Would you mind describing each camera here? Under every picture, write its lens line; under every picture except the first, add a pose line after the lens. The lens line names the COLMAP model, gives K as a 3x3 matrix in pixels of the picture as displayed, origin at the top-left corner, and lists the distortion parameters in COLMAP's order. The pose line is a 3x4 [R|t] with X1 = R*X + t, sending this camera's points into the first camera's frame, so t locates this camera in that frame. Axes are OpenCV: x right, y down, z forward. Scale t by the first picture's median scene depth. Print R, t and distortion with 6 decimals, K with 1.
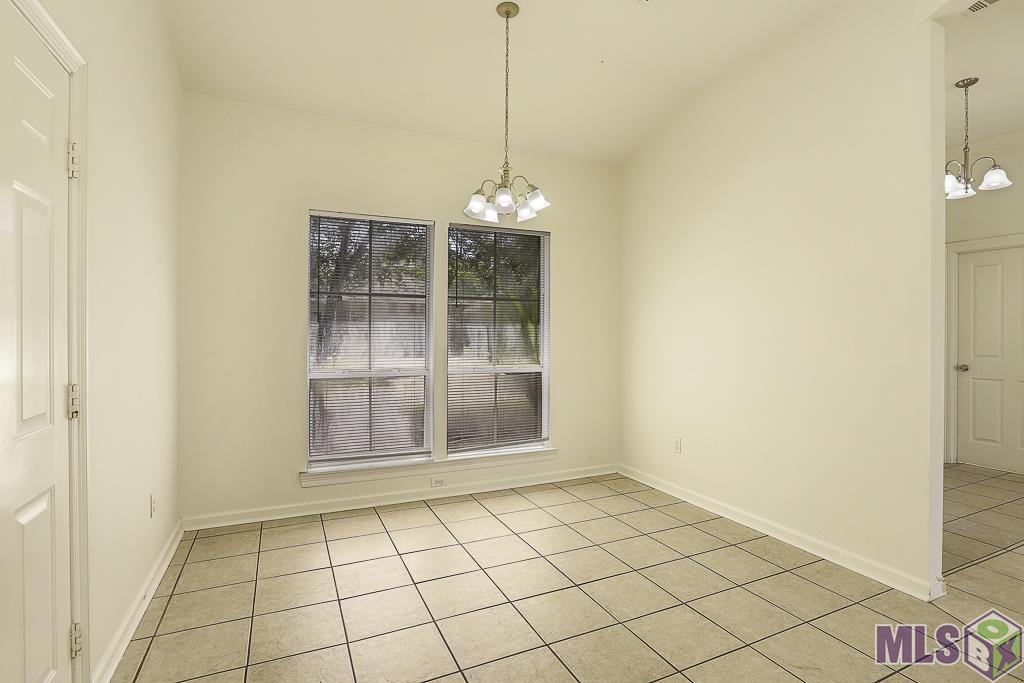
lens RADIAL K [[510.5, 0, 513.3], [0, 510.5, 334.5], [0, 0, 1]] dist [-0.025697, 0.000764]
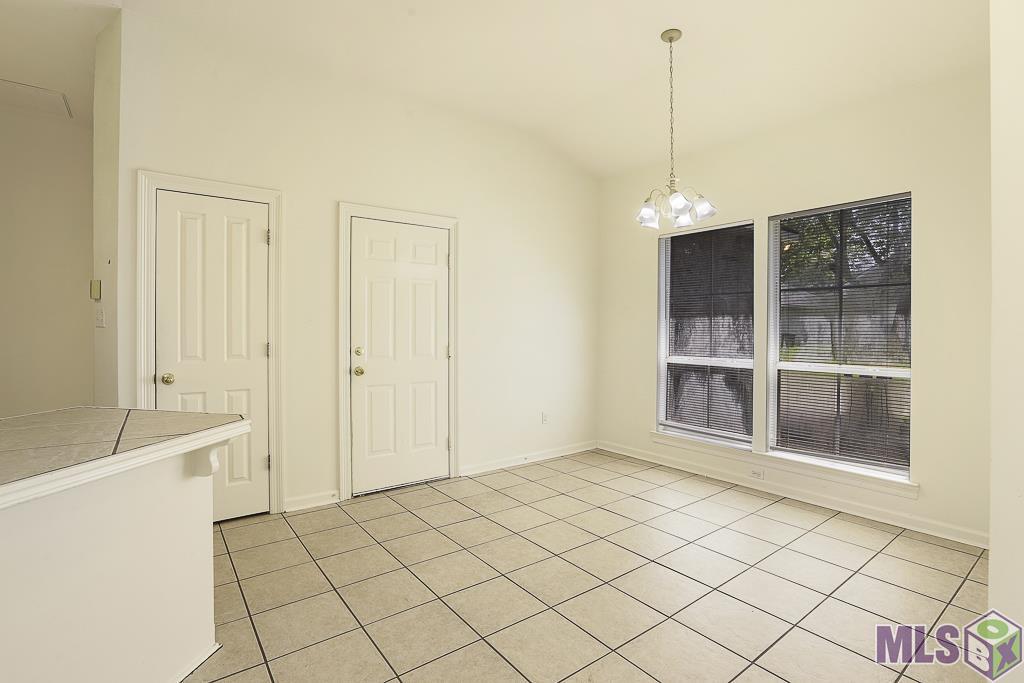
lens RADIAL K [[499.1, 0, 523.4], [0, 499.1, 328.3], [0, 0, 1]] dist [-0.001432, 0.000186]
pose [[0.220217, -0.000288, -0.975451, 0.707516], [0.000731, 1.000000, -0.000130, -0.000374], [0.975451, -0.000684, 0.220217, 0.320585]]
